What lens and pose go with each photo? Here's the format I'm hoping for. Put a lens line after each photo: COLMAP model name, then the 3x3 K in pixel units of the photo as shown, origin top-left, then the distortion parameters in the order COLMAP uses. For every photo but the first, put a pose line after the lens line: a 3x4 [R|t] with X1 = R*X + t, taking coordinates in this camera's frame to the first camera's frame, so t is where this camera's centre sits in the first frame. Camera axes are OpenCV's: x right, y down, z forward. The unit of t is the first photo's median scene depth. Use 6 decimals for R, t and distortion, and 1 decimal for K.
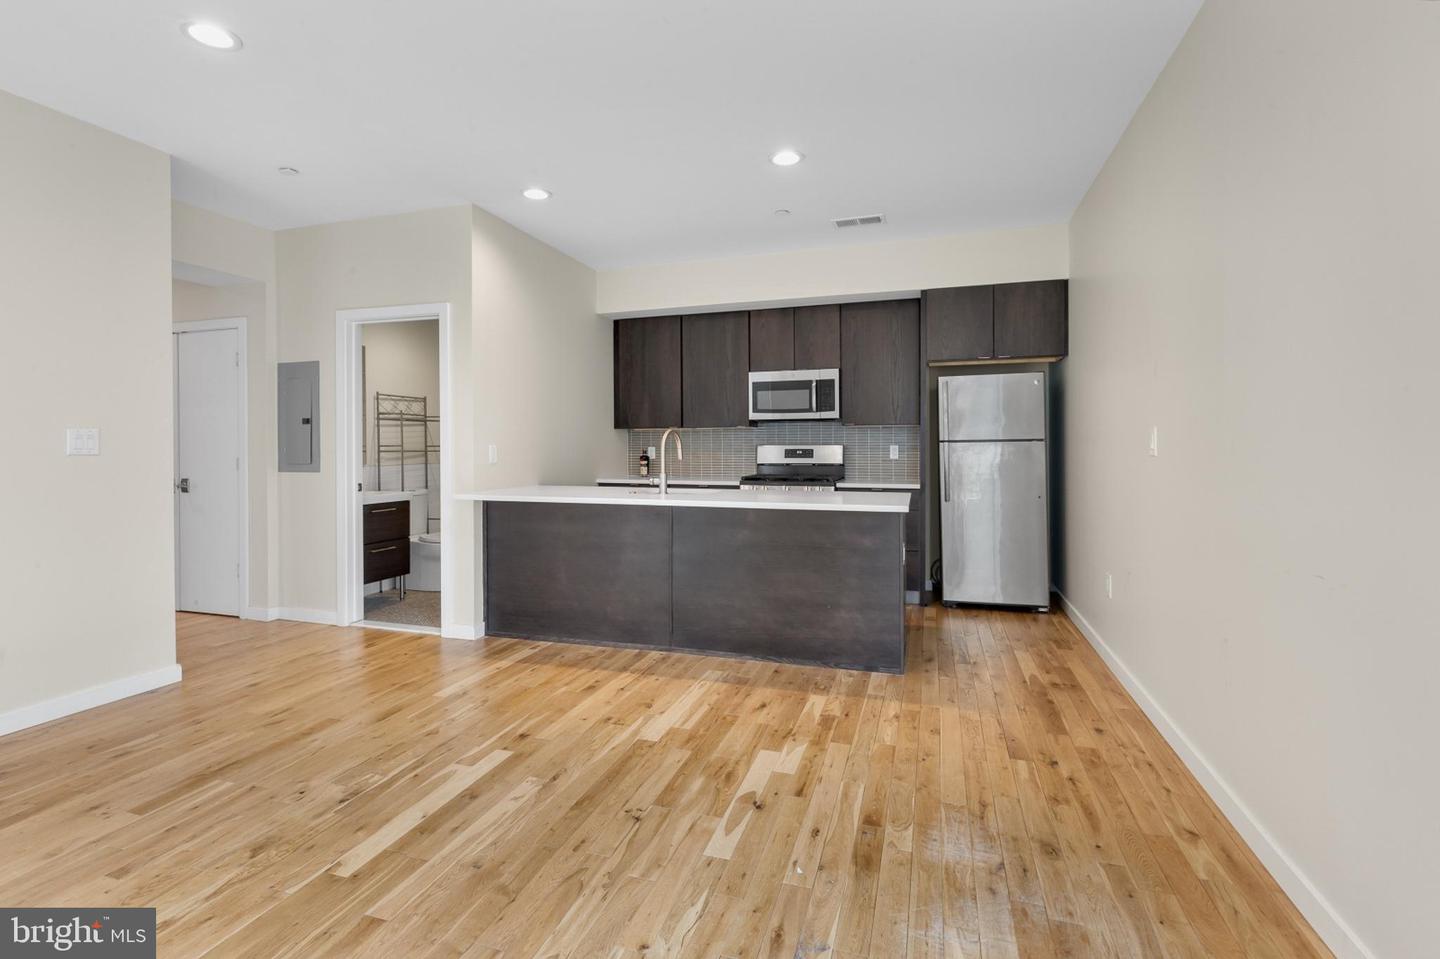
lens RADIAL K [[681.9, 0, 710.3], [0, 681.9, 448.0], [0, 0, 1]] dist [0.003140, -0.001923]
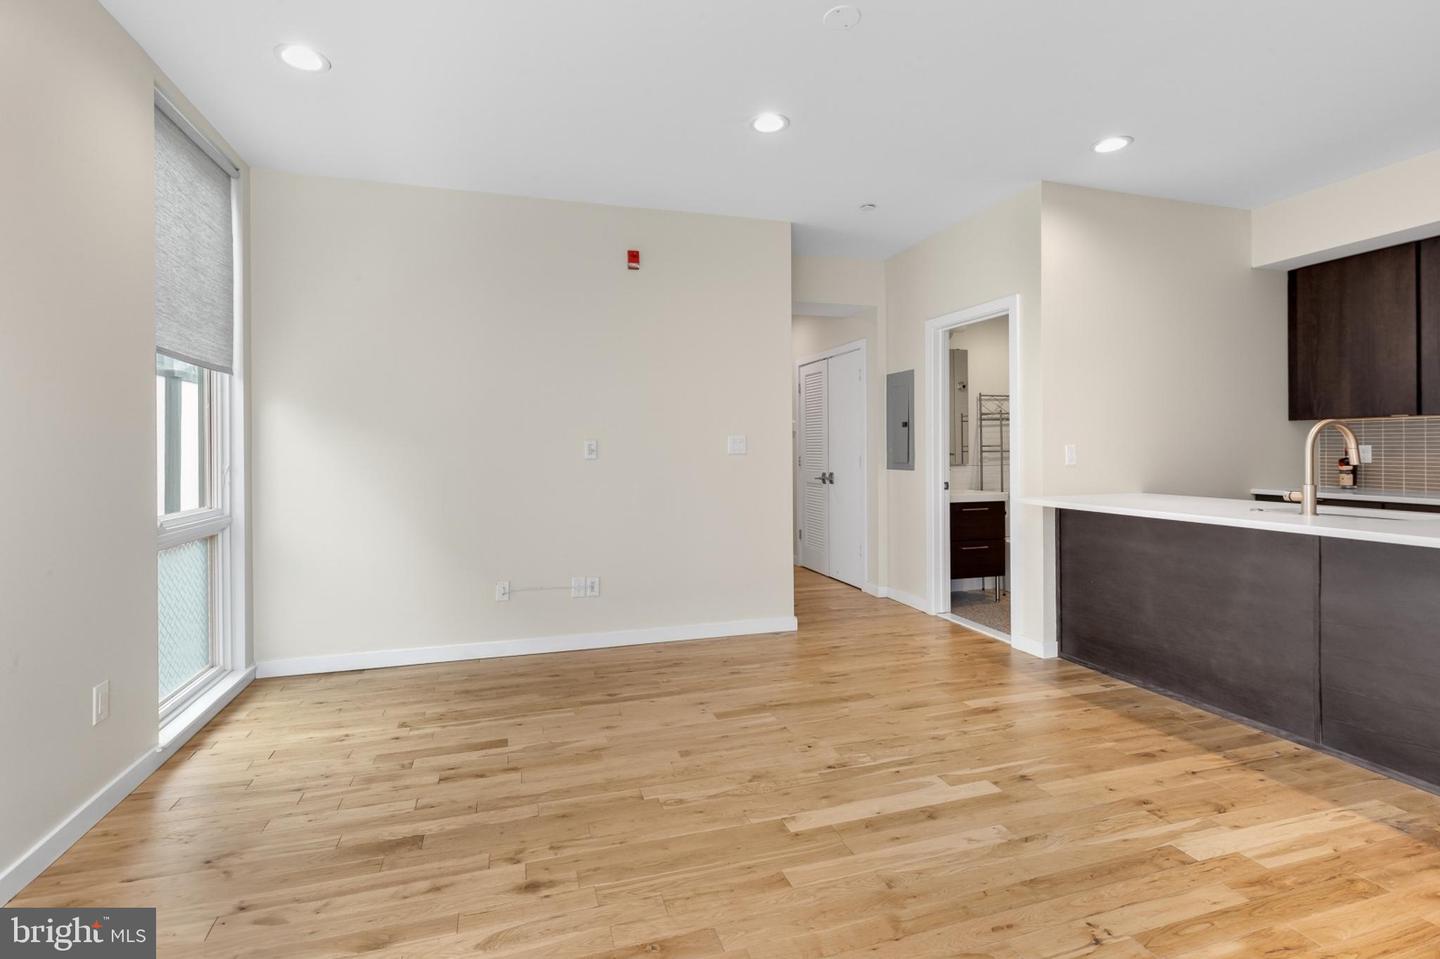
lens RADIAL K [[668.0, 0, 699.7], [0, 668.0, 451.9], [0, 0, 1]] dist [0.000740, -0.000246]
pose [[0.567917, 0.002331, -0.823082, 0.126402], [0.004331, 0.999974, 0.005820, -0.002549], [0.823074, -0.006870, 0.567892, 0.111269]]
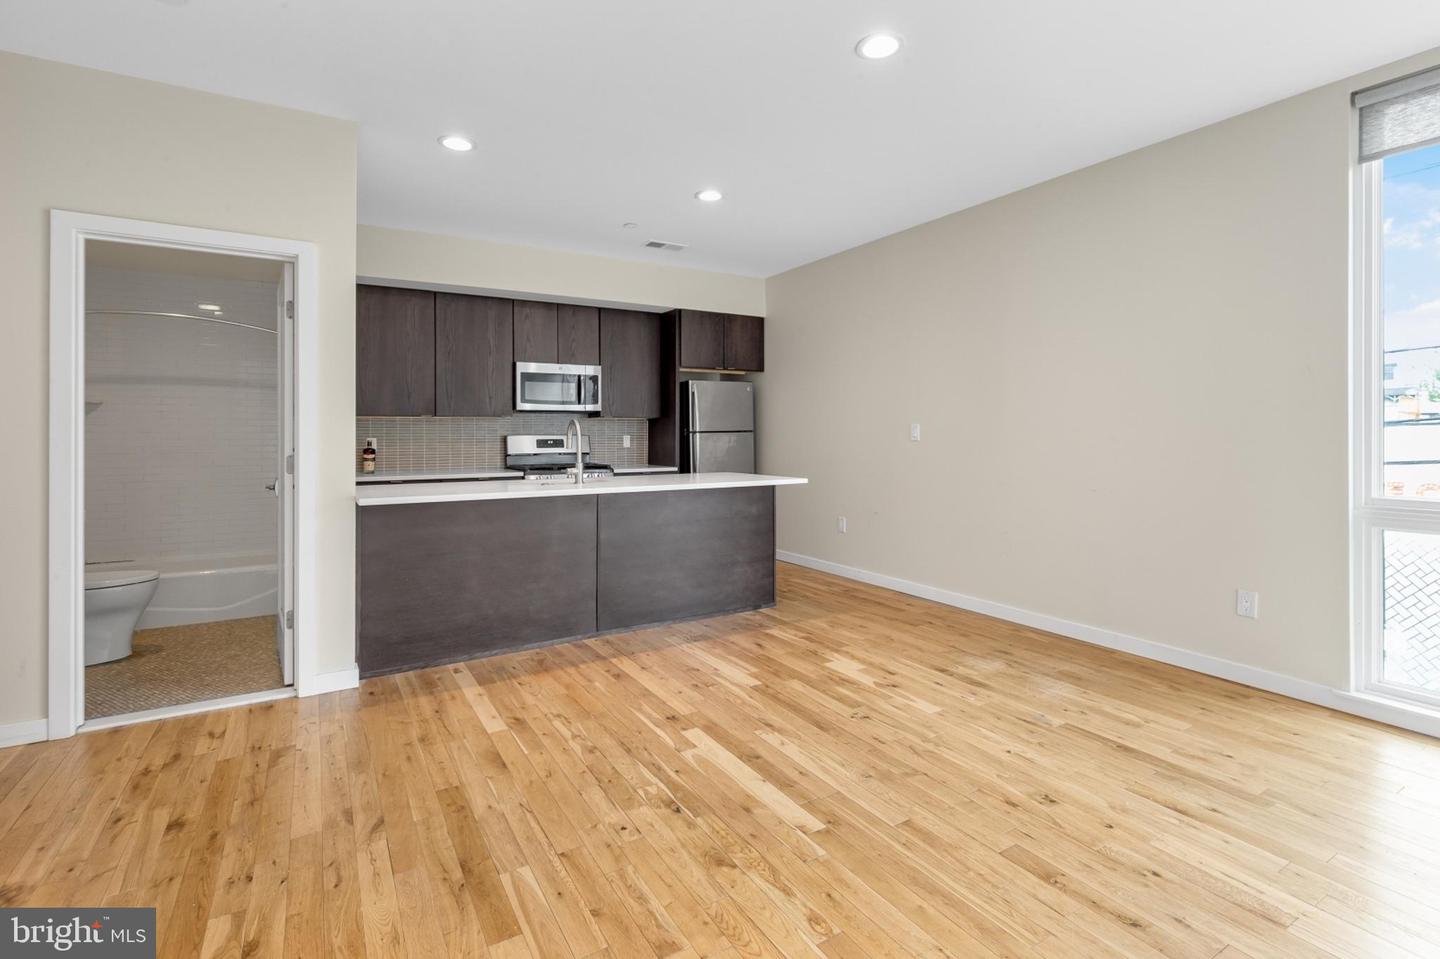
lens RADIAL K [[668.0, 0, 718.2], [0, 668.0, 442.5], [0, 0, 1]] dist [0.000740, -0.000246]
pose [[0.651367, -0.009521, 0.758703, -0.639639], [0.005661, 0.999954, 0.007689, 0.000015], [-0.758742, -0.000713, 0.651391, 0.189121]]
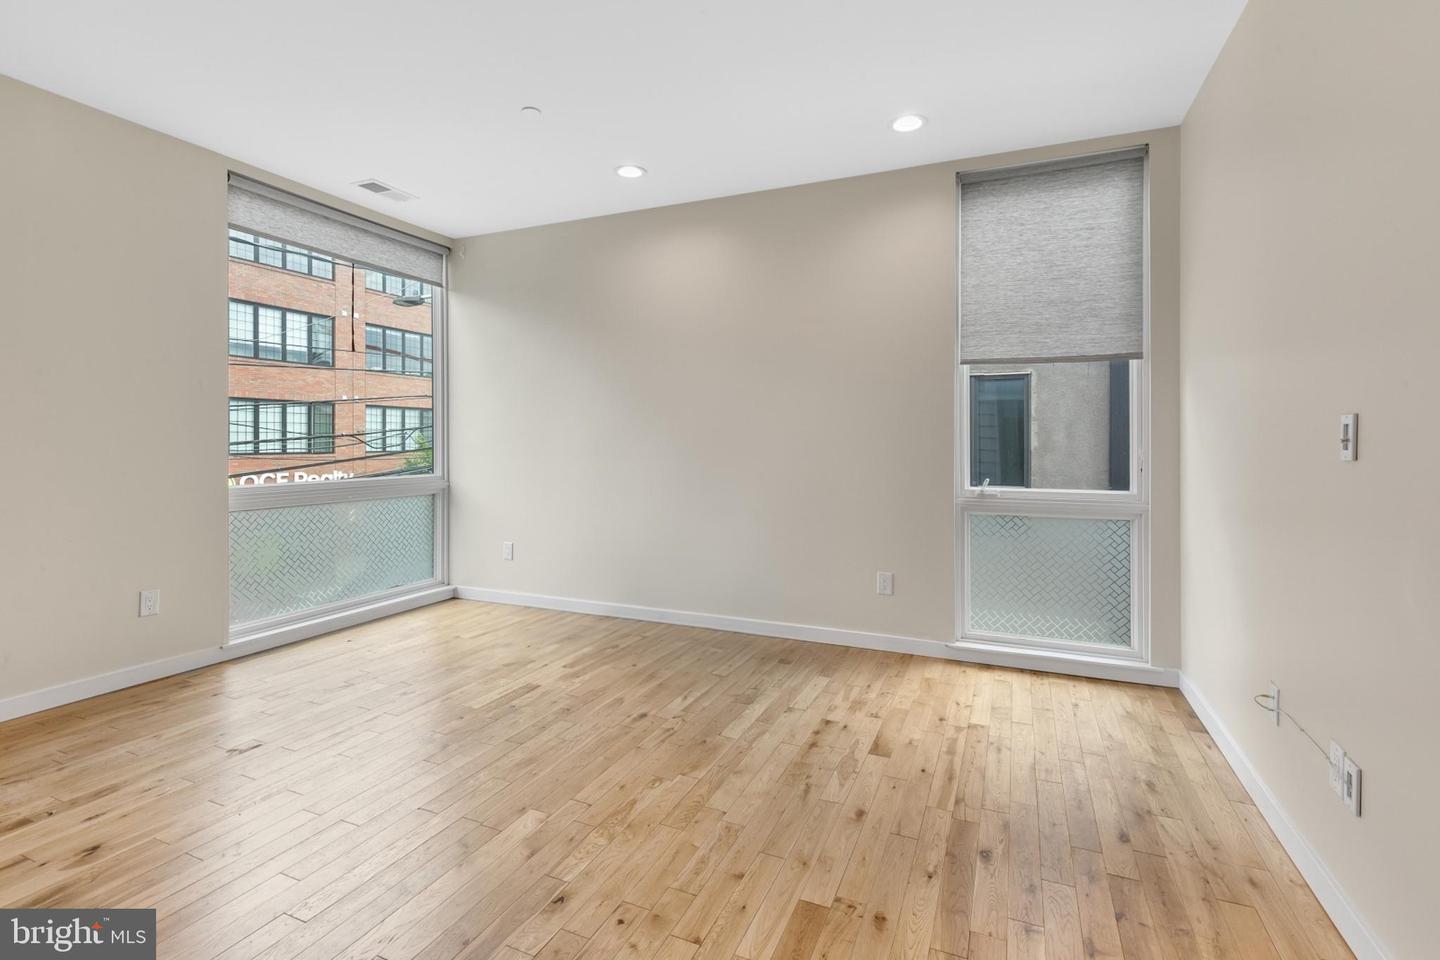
lens RADIAL K [[668.0, 0, 713.3], [0, 668.0, 444.2], [0, 0, 1]] dist [0.000740, -0.000246]
pose [[-0.995421, -0.000716, 0.095590, -0.416691], [0.000423, 0.999929, 0.011895, -0.002157], [-0.095592, 0.011881, -0.995350, 0.918792]]
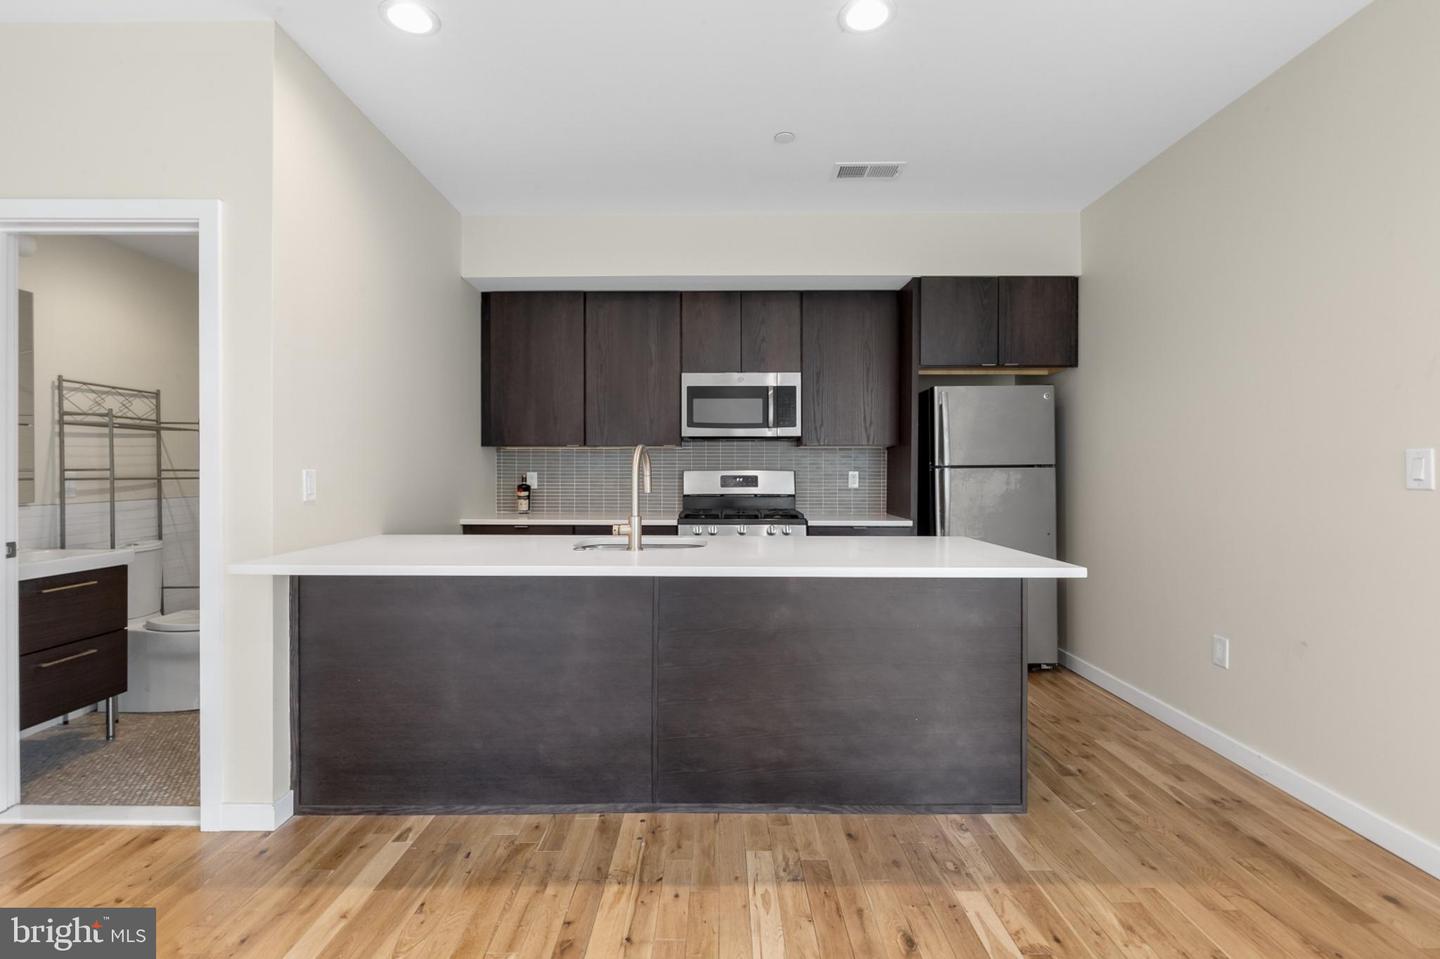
lens RADIAL K [[668.0, 0, 715.5], [0, 668.0, 469.9], [0, 0, 1]] dist [0.000740, -0.000246]
pose [[0.952036, 0.003551, 0.305965, -0.172379], [-0.002397, 0.999989, -0.004149, -0.002255], [-0.305976, 0.003216, 0.952034, 0.380396]]
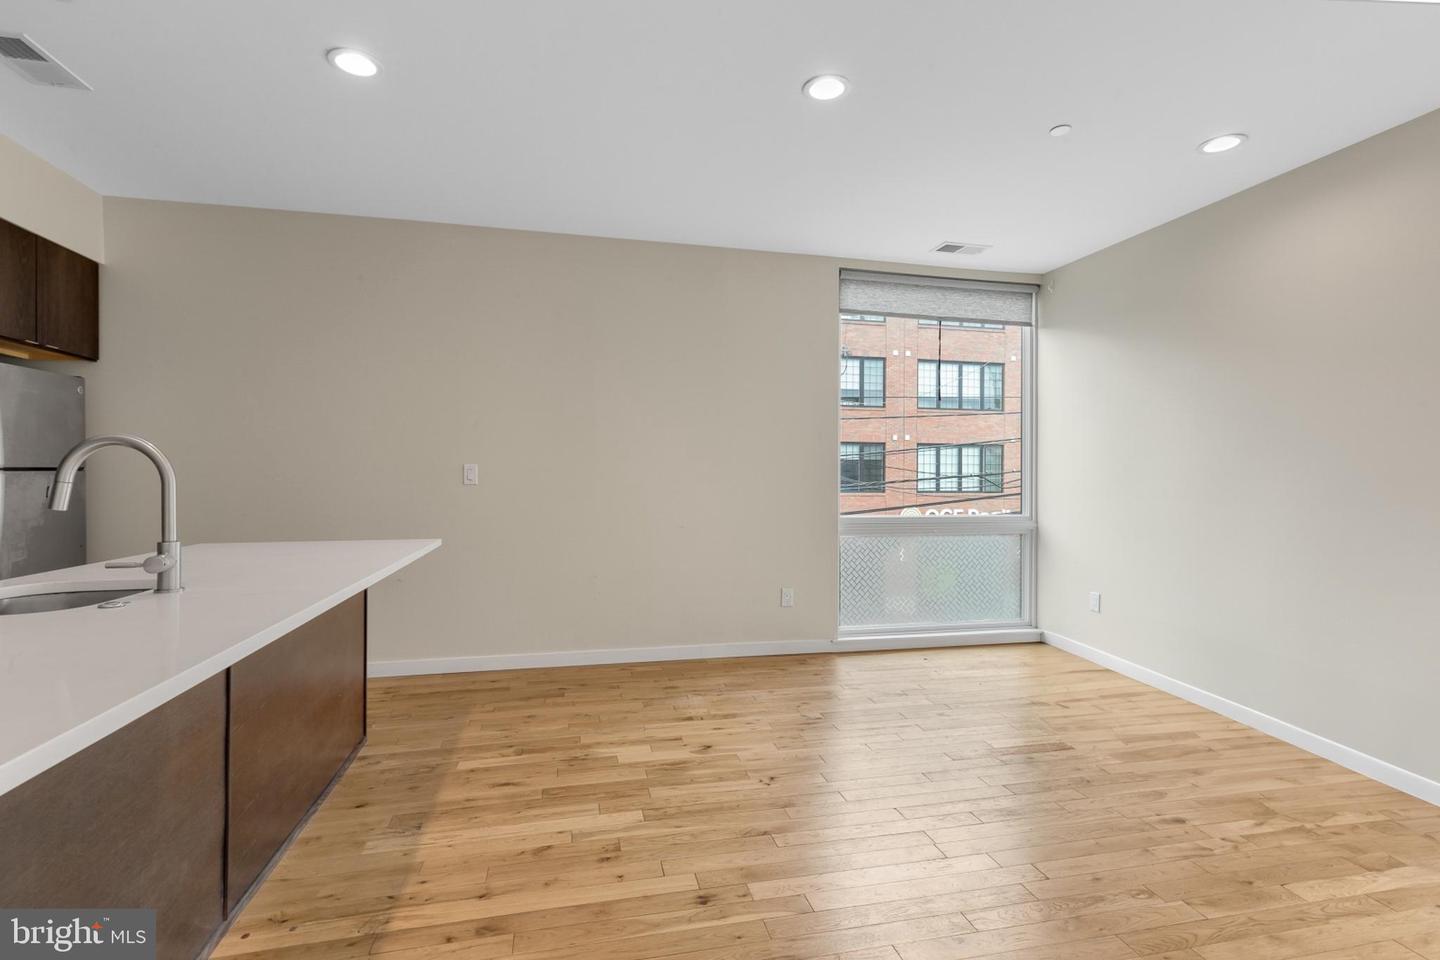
lens RADIAL K [[681.9, 0, 720.4], [0, 681.9, 477.4], [0, 0, 1]] dist [0.003140, -0.001923]
pose [[-0.518567, -0.000924, 0.855037, -0.563680], [0.000820, 0.999998, 0.001578, -0.003107], [-0.855037, 0.001520, -0.518565, 0.869177]]
